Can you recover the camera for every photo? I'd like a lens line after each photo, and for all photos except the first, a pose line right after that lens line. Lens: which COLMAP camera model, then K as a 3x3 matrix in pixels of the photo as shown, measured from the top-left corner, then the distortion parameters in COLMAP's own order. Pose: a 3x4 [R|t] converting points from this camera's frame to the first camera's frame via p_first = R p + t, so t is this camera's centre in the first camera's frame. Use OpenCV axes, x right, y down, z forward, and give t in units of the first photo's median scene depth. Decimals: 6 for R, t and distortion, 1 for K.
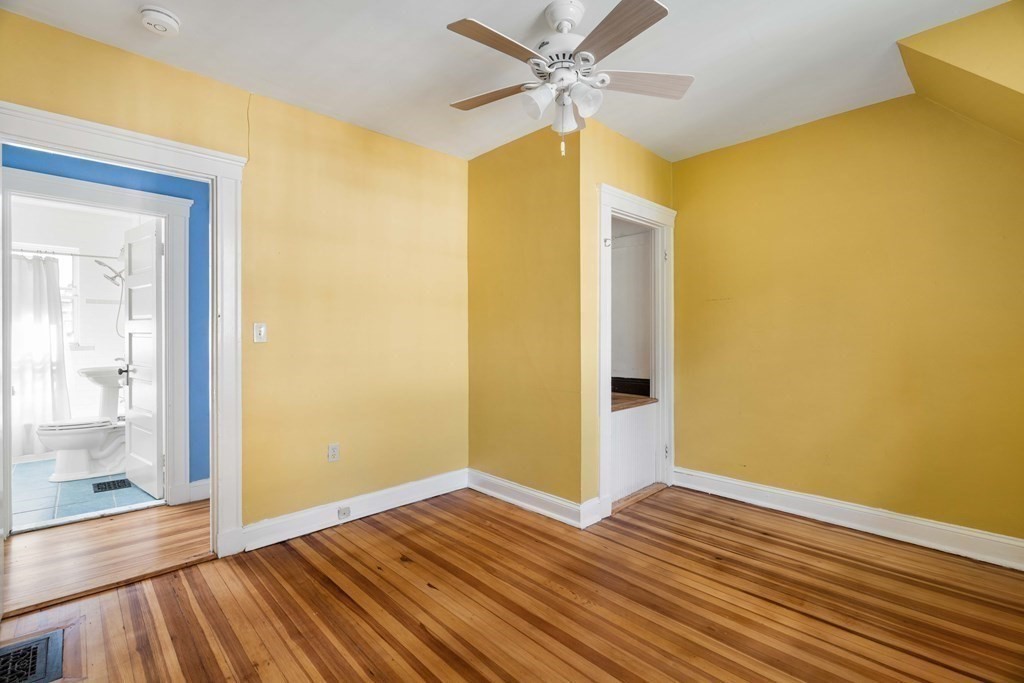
lens RADIAL K [[475.2, 0, 521.1], [0, 475.2, 339.8], [0, 0, 1]] dist [-0.007116, 0.002964]
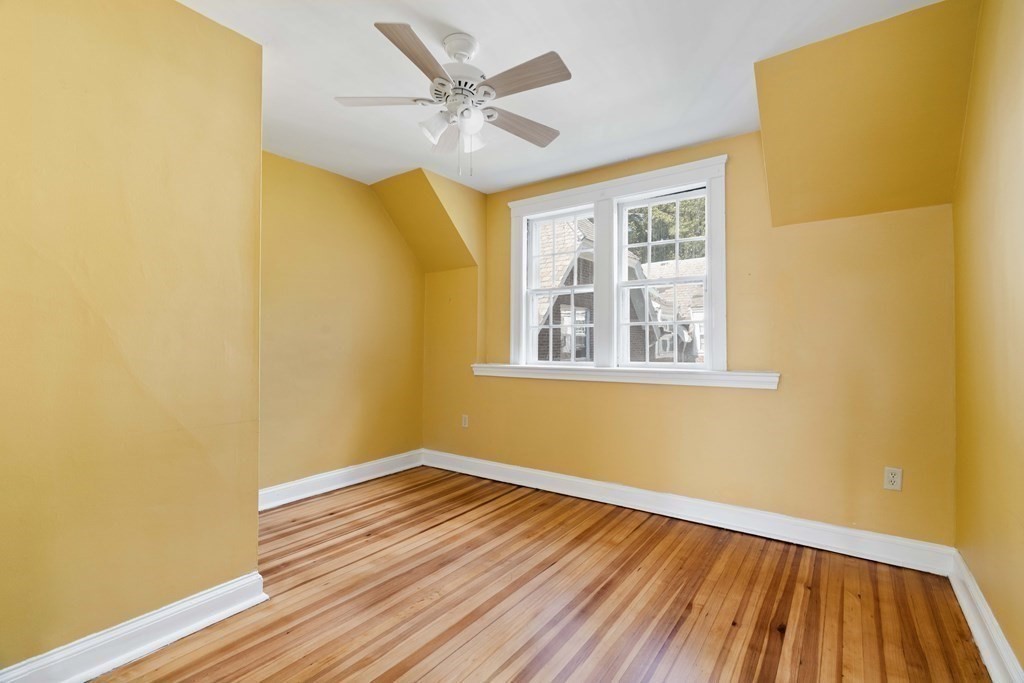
lens RADIAL K [[475.2, 0, 516.8], [0, 475.2, 341.2], [0, 0, 1]] dist [-0.007116, 0.002964]
pose [[-0.207540, 0.008670, 0.978188, -0.853408], [0.011803, 0.999910, -0.006359, 0.000301], [-0.978155, 0.010226, -0.207624, 0.947045]]
